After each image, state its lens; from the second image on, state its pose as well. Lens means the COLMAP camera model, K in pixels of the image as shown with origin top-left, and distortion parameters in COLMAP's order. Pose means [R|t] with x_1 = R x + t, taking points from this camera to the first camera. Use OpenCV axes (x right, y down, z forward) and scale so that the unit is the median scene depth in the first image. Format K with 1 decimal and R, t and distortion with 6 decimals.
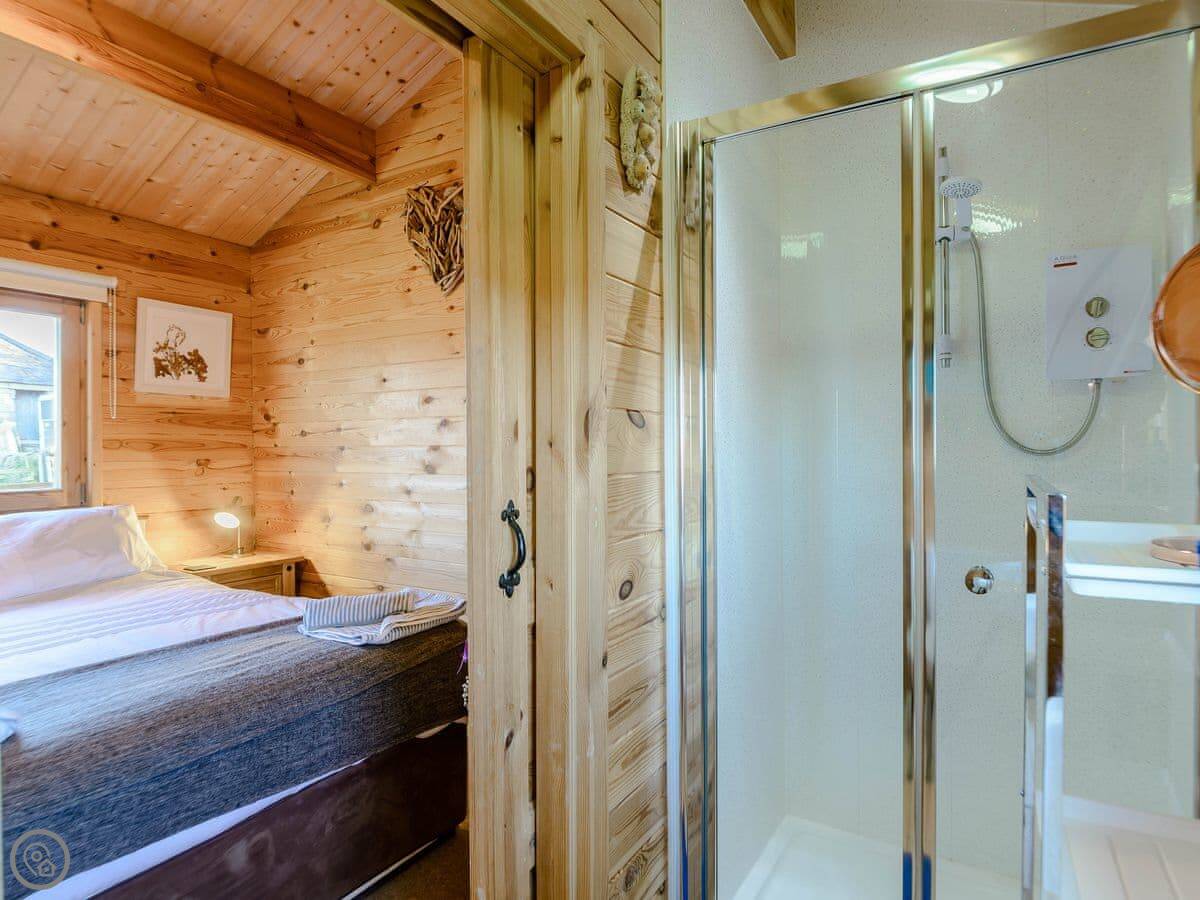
lens RADIAL K [[643.1, 0, 601.5], [0, 643.1, 448.9], [0, 0, 1]] dist [-0.016266, -0.000154]
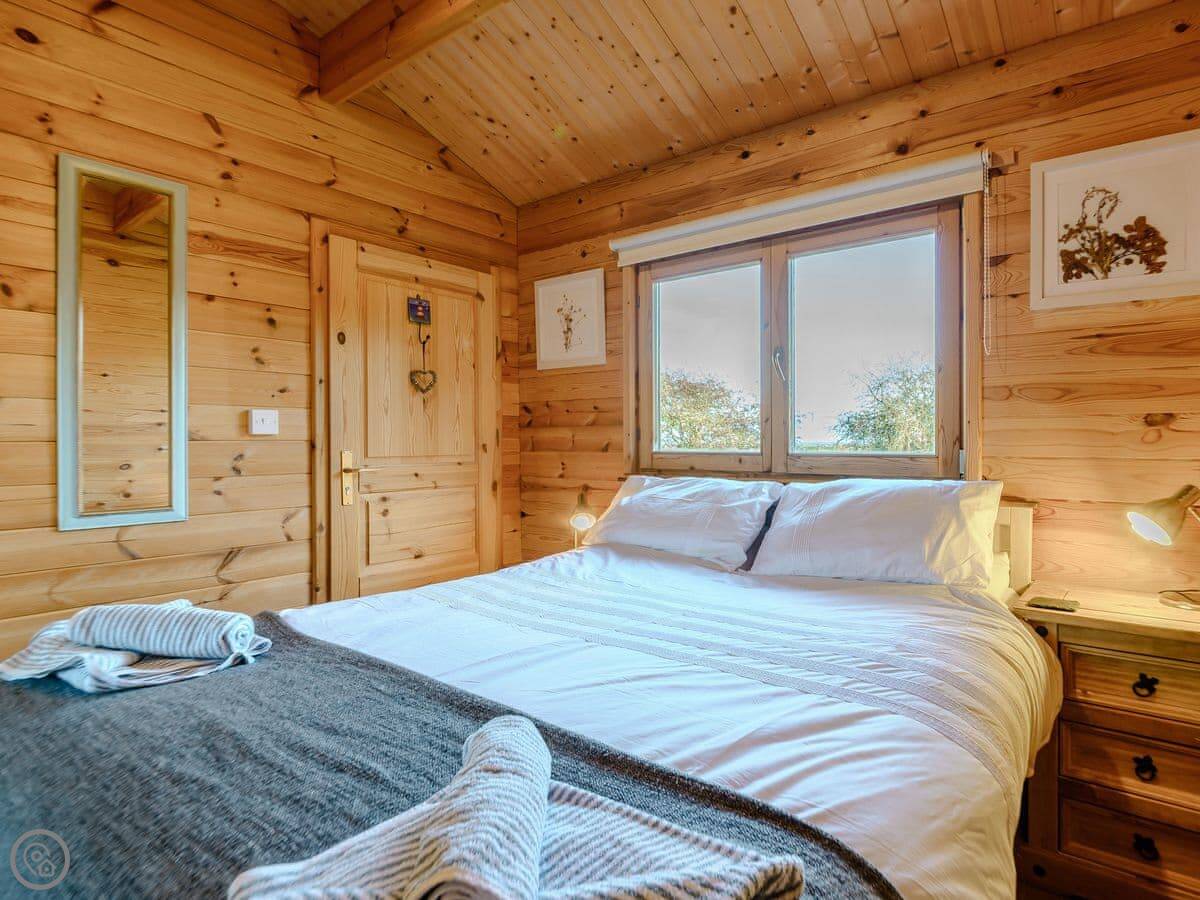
lens RADIAL K [[643.1, 0, 601.6], [0, 643.1, 447.4], [0, 0, 1]] dist [-0.016266, -0.000154]
pose [[-0.077208, 0.012158, -0.996941, -0.044147], [0.001635, 0.999926, 0.012068, 0.039790], [0.997014, -0.000698, -0.077222, 0.593380]]
